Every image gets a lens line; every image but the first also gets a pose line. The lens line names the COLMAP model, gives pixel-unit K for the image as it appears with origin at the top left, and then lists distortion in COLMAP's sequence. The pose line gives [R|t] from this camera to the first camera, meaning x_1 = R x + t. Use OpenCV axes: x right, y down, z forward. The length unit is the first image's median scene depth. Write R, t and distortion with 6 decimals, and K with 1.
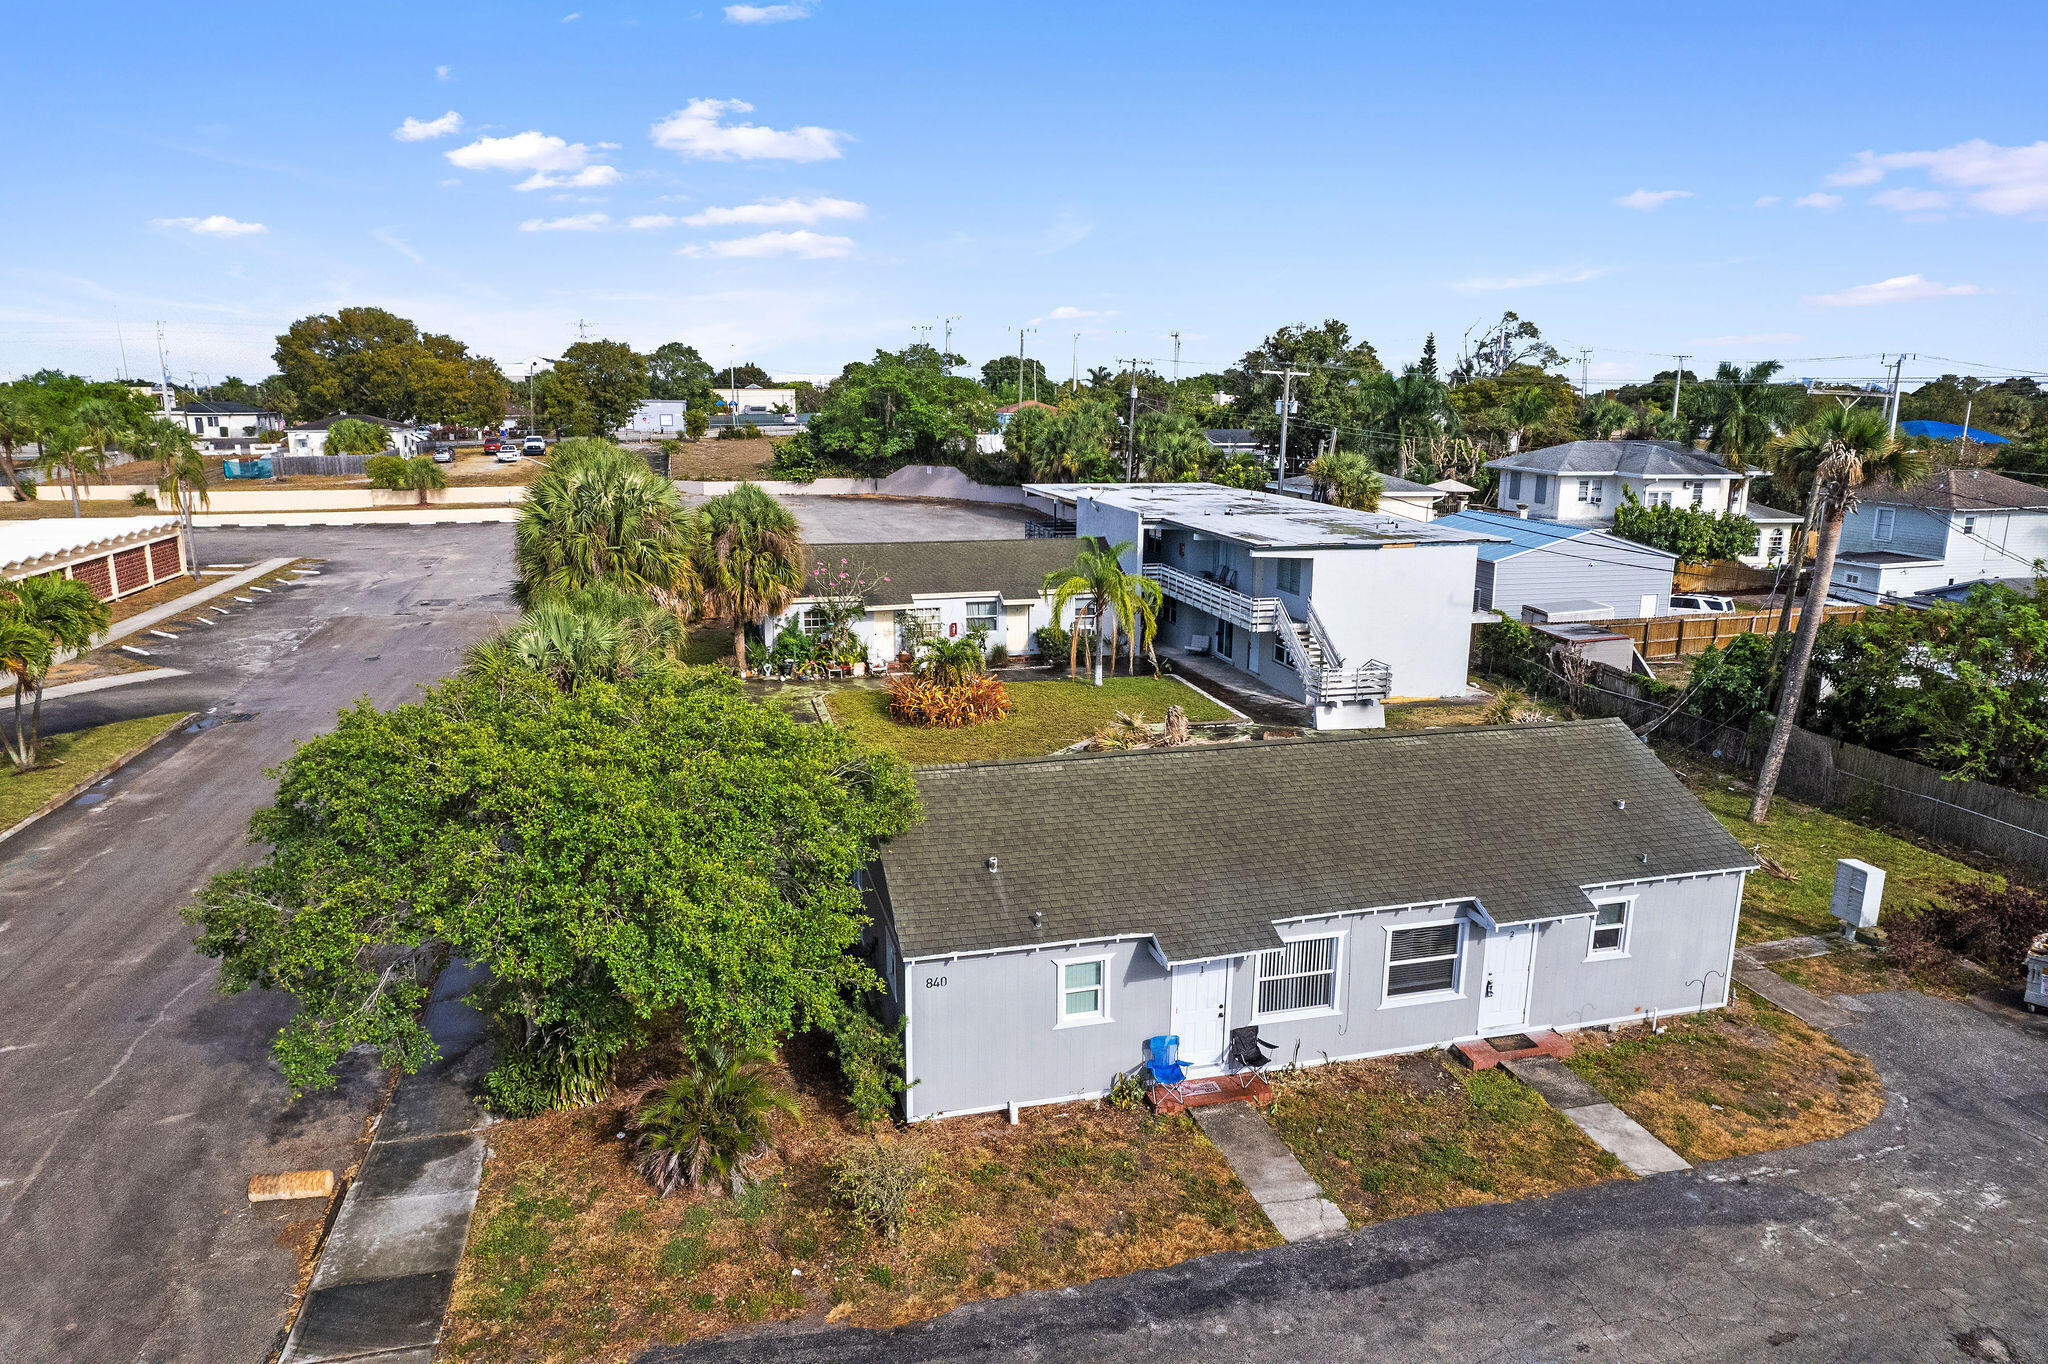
lens RADIAL K [[1319.2, 0, 1021.4], [0, 1319.2, 676.3], [0, 0, 1]] dist [-0.083312, 0.058681]
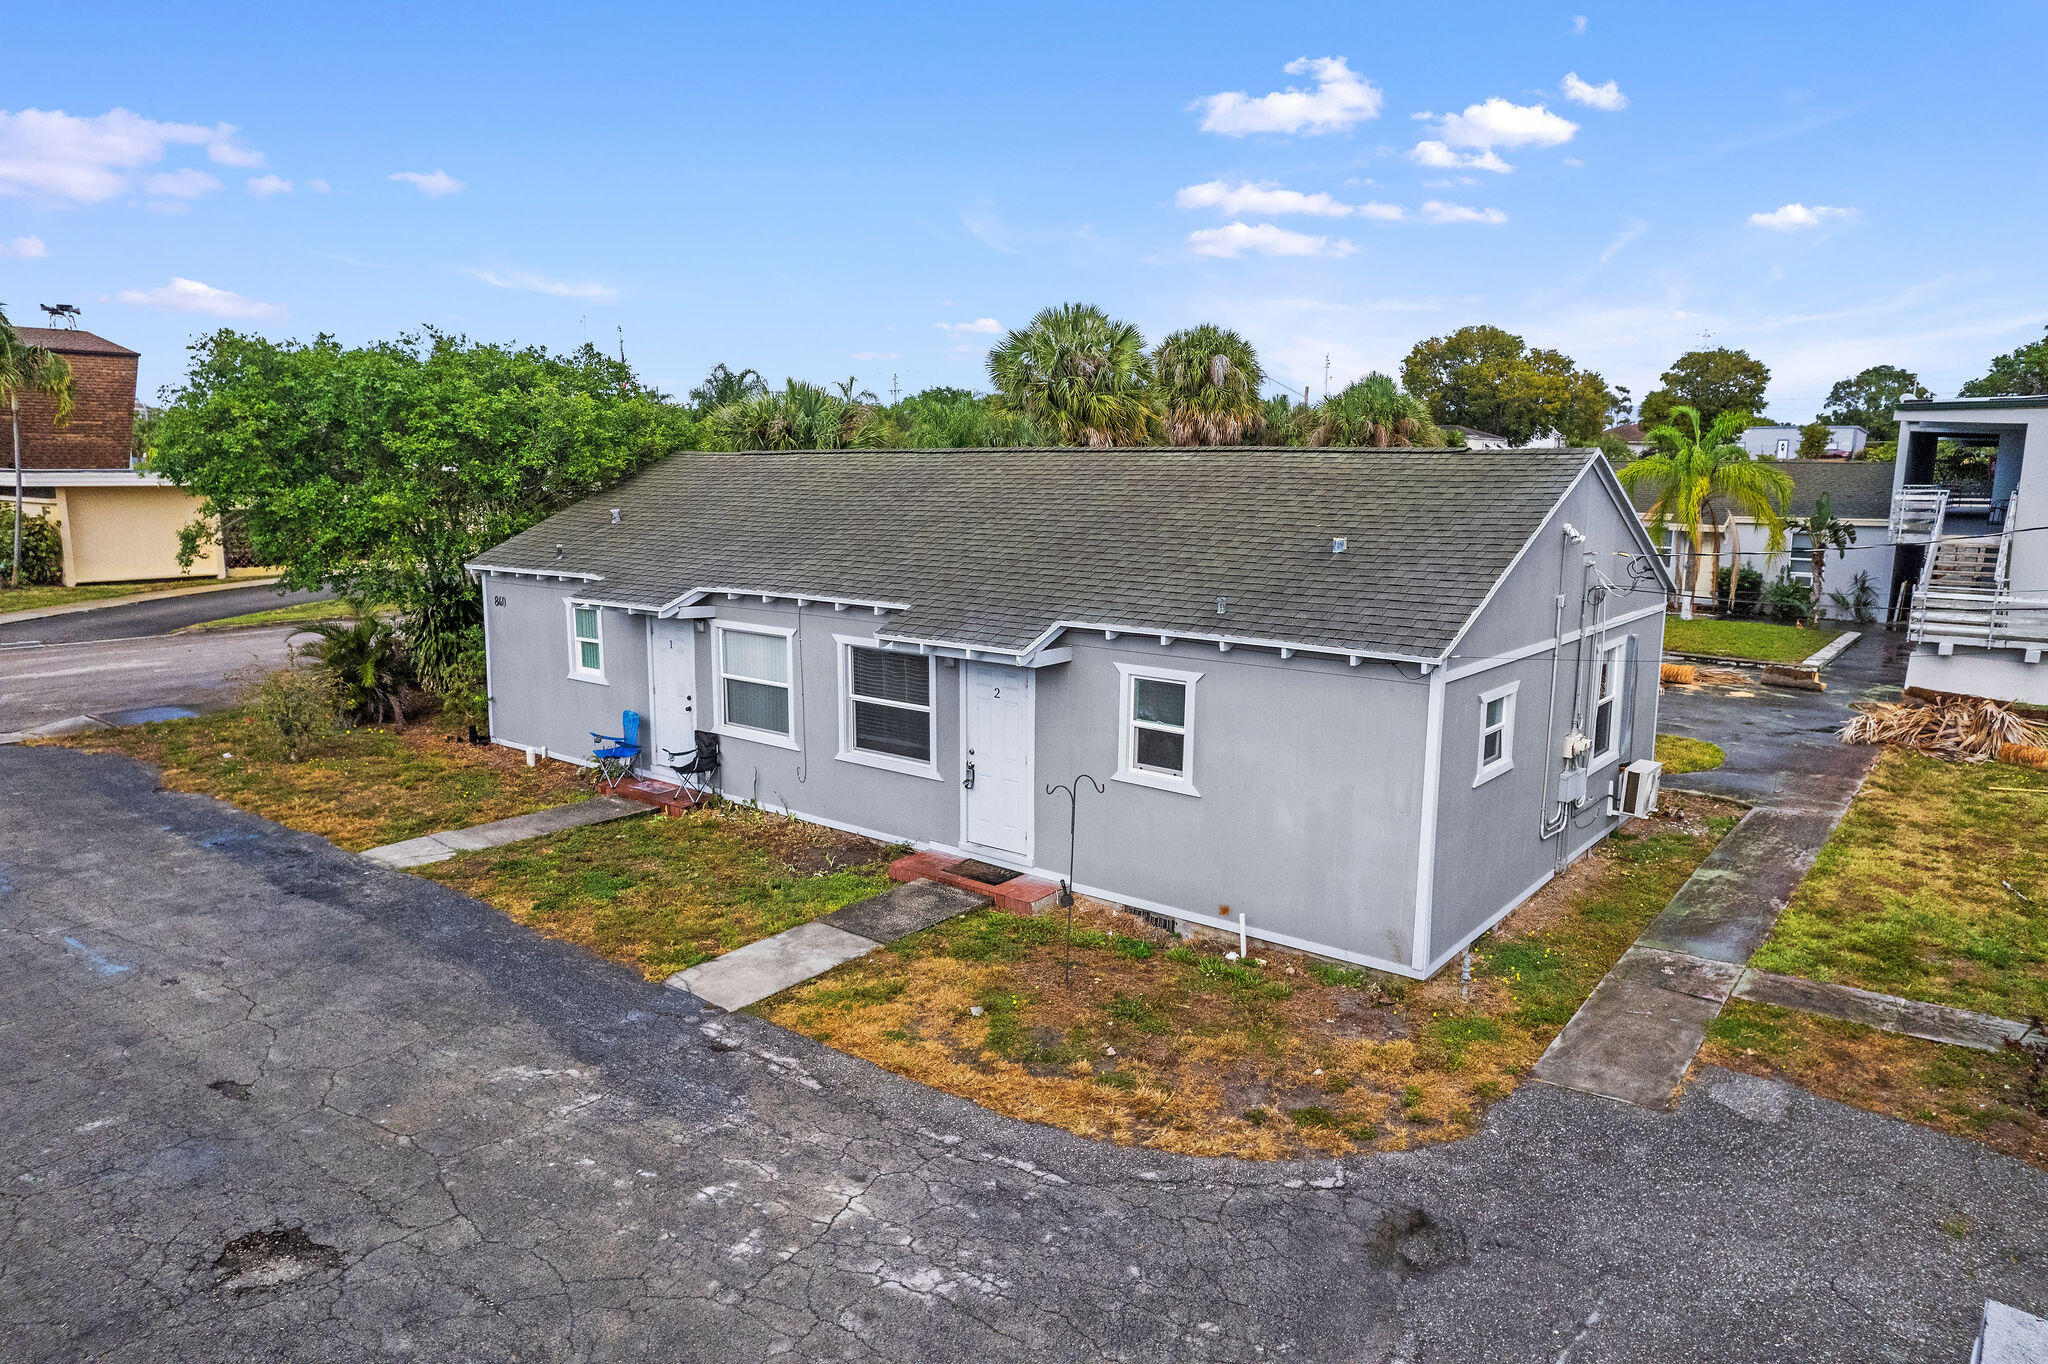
lens RADIAL K [[1319.2, 0, 1027.0], [0, 1319.2, 683.1], [0, 0, 1]] dist [-0.083312, 0.058681]
pose [[0.599168, 0.130369, -0.789938, 0.912145], [-0.170871, 0.984744, 0.032914, 0.176528], [0.782177, 0.115256, 0.612303, 0.649267]]
